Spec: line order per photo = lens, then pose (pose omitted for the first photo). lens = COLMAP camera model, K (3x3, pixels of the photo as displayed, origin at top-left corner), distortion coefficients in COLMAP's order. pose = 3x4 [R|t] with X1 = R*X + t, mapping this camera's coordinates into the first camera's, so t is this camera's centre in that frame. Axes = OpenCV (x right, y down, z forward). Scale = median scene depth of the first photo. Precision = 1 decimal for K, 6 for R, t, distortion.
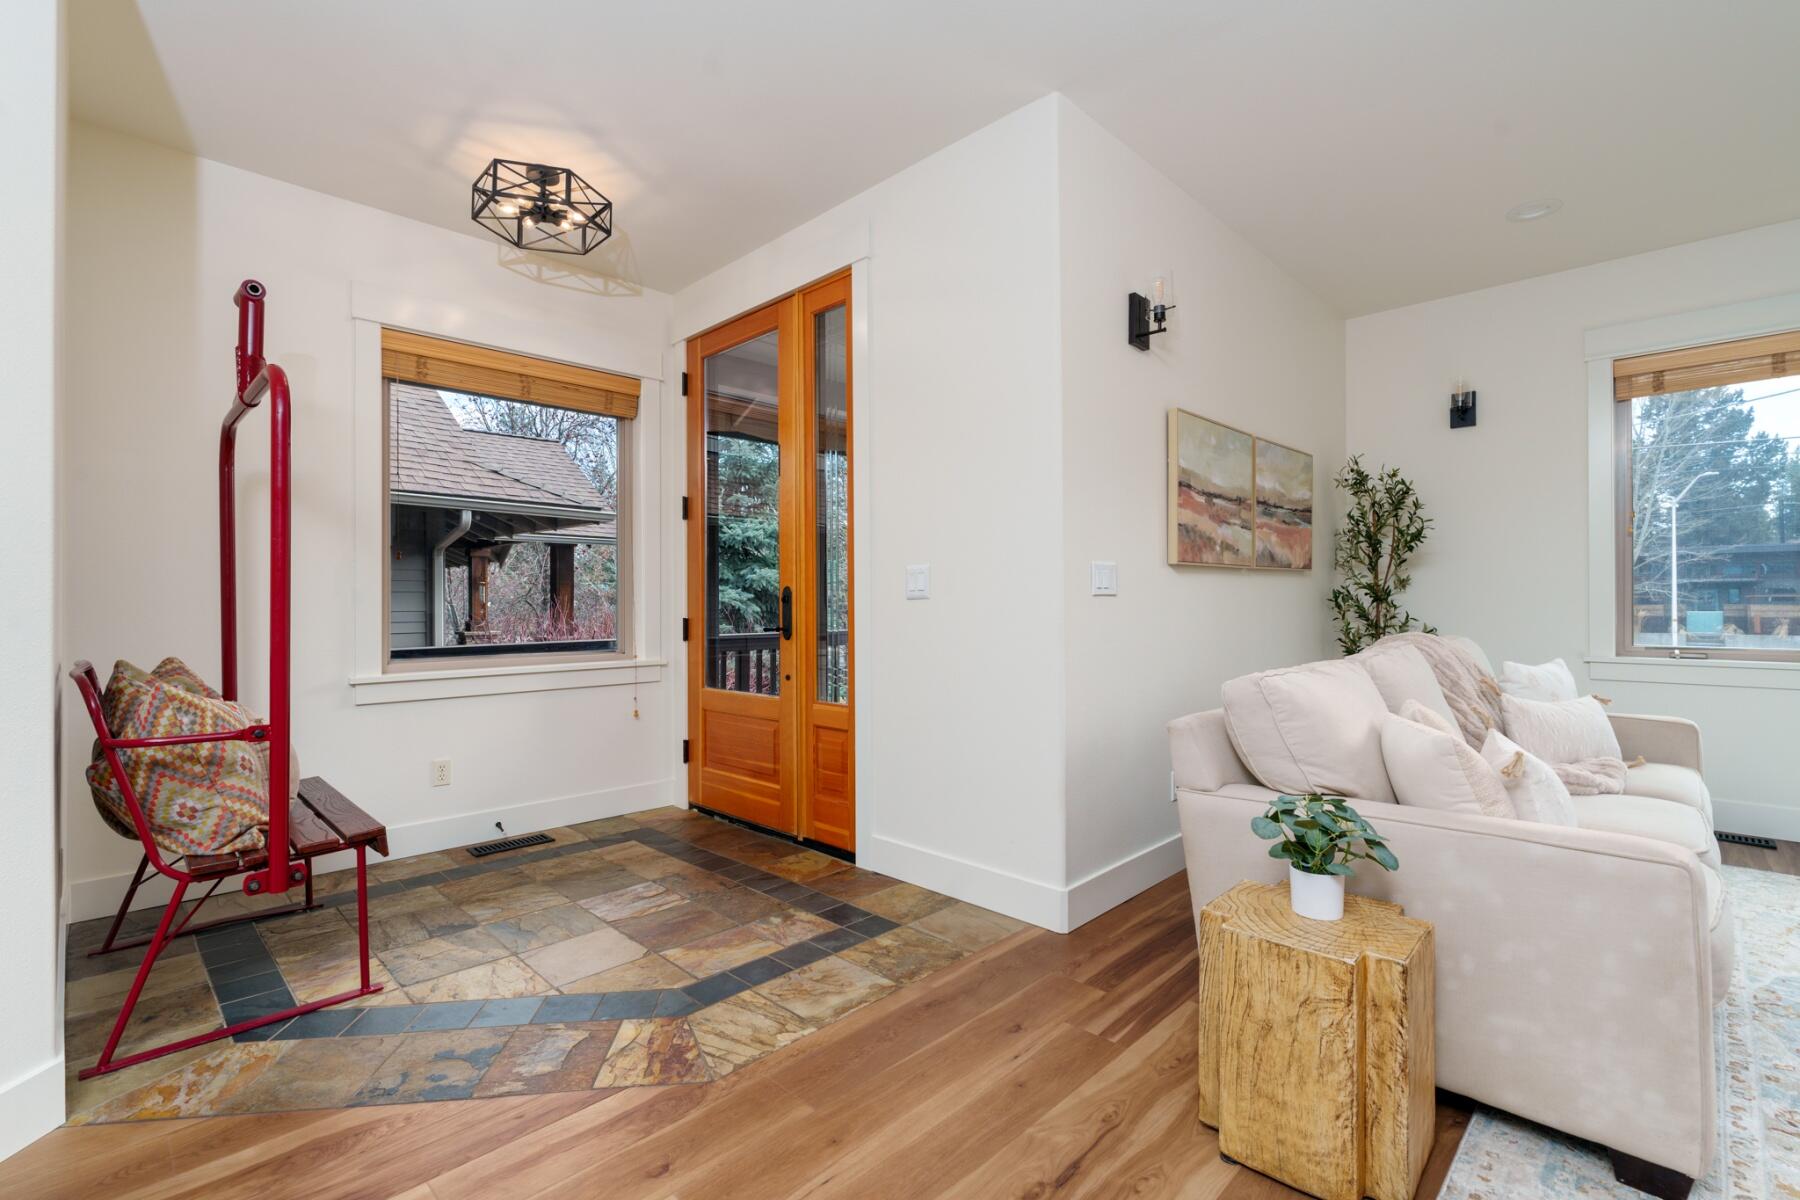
lens RADIAL K [[804.7, 0, 900.0], [0, 804.7, 600.0], [0, 0, 1]] dist [-0.000299, 0.000050]
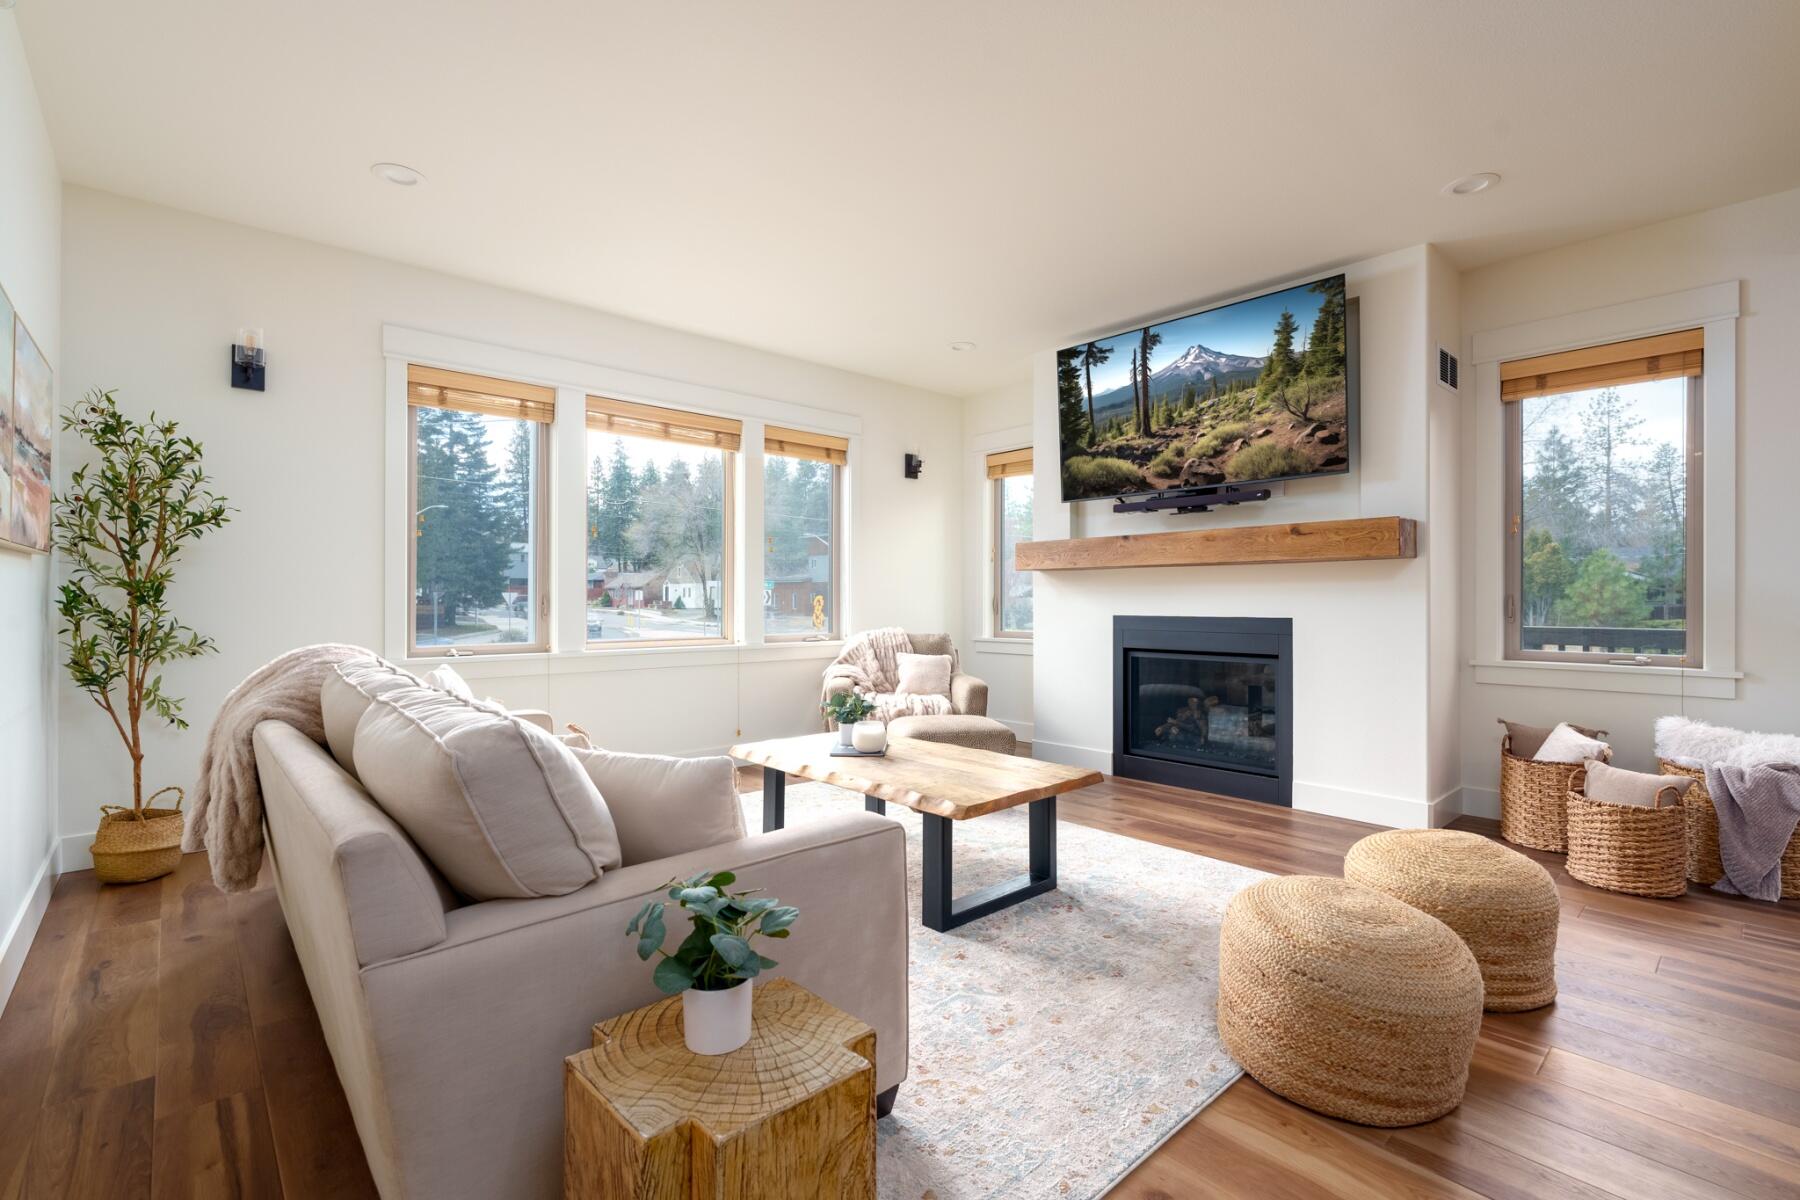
lens RADIAL K [[804.7, 0, 900.0], [0, 804.7, 600.0], [0, 0, 1]] dist [-0.000299, 0.000050]
pose [[0.056515, 0.004769, 0.998390, -0.074140], [-0.000510, 0.999989, -0.004748, 0.000883], [-0.998402, -0.000240, 0.056517, 0.313257]]
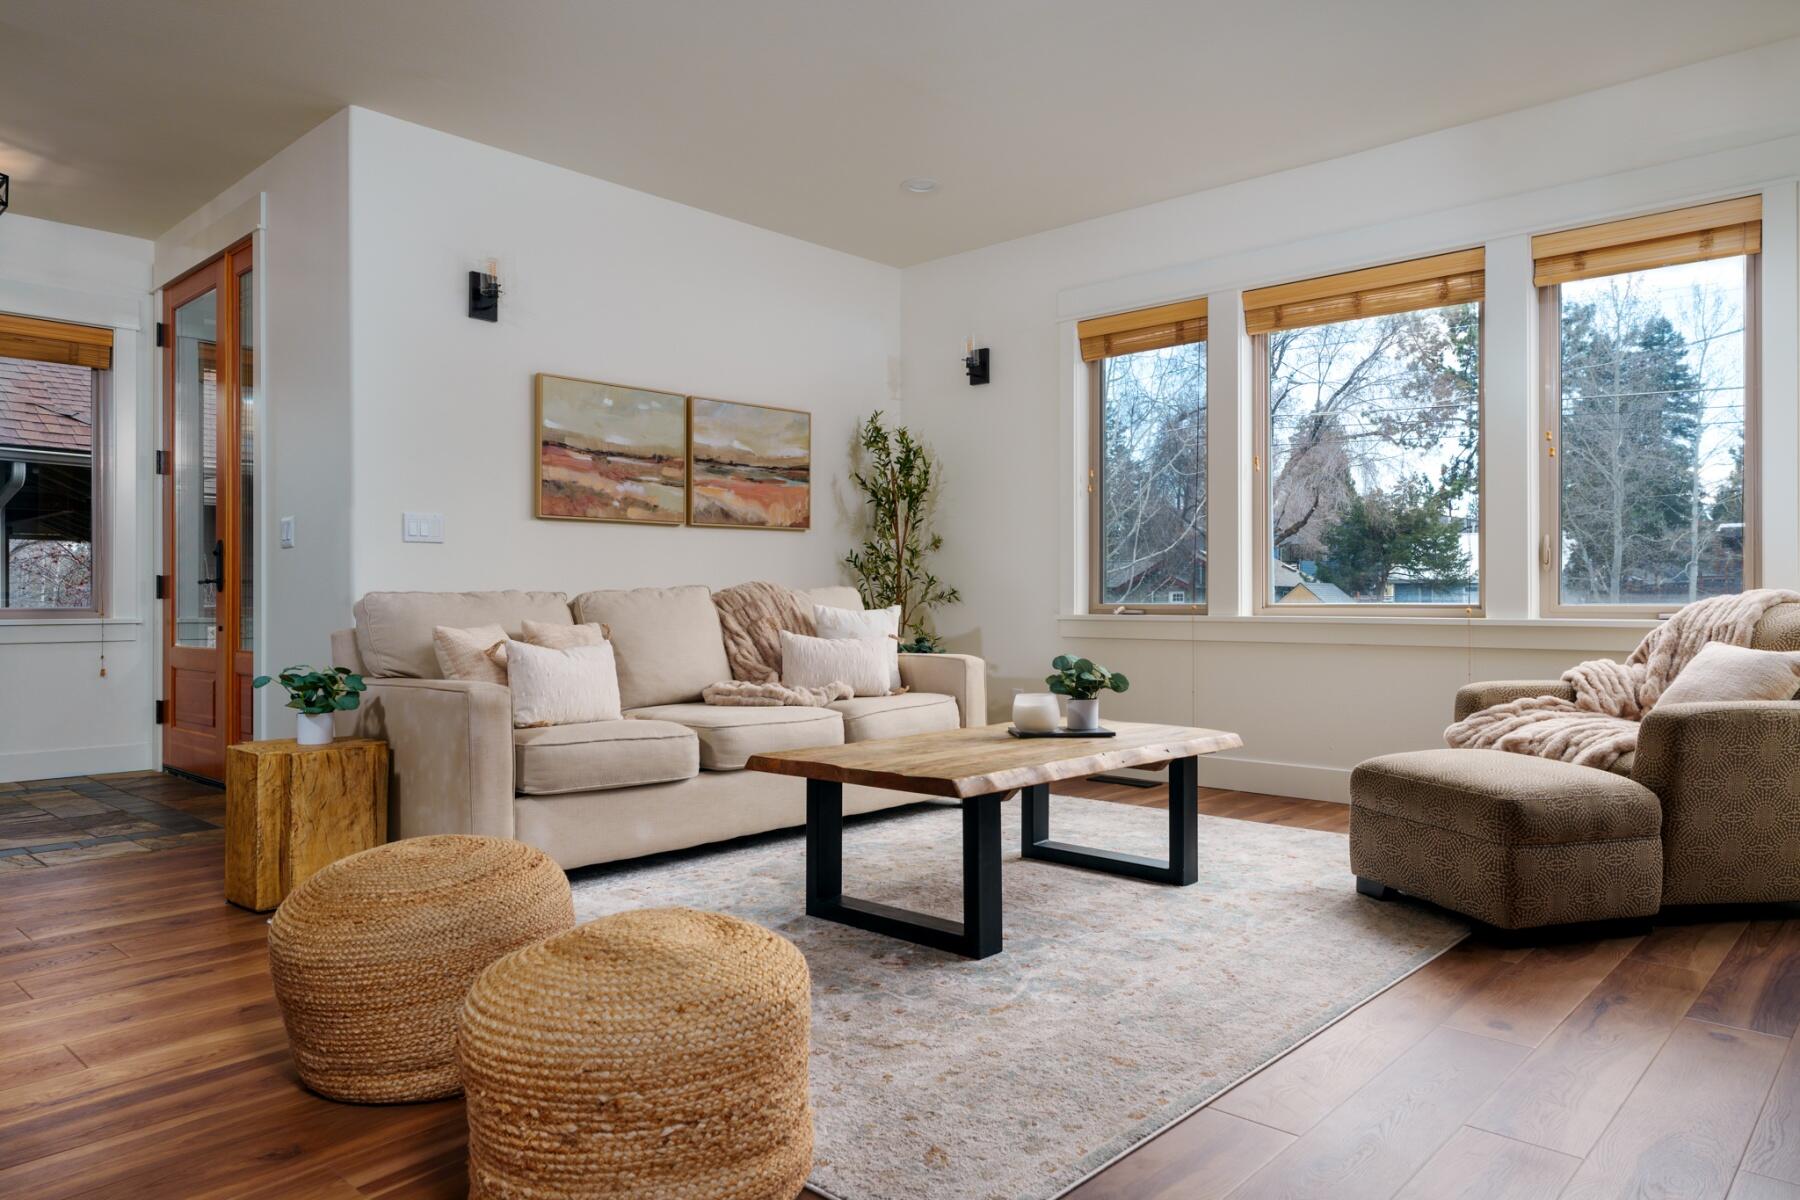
lens RADIAL K [[1176.0, 0, 900.0], [0, 1176.0, 600.0], [0, 0, 1]] dist [-0.003078, 0.000177]
pose [[0.999358, 0.001644, 0.035782, 0.576167], [-0.001785, 0.999991, 0.003897, 0.044754], [-0.035776, -0.003959, 0.999352, -0.449718]]
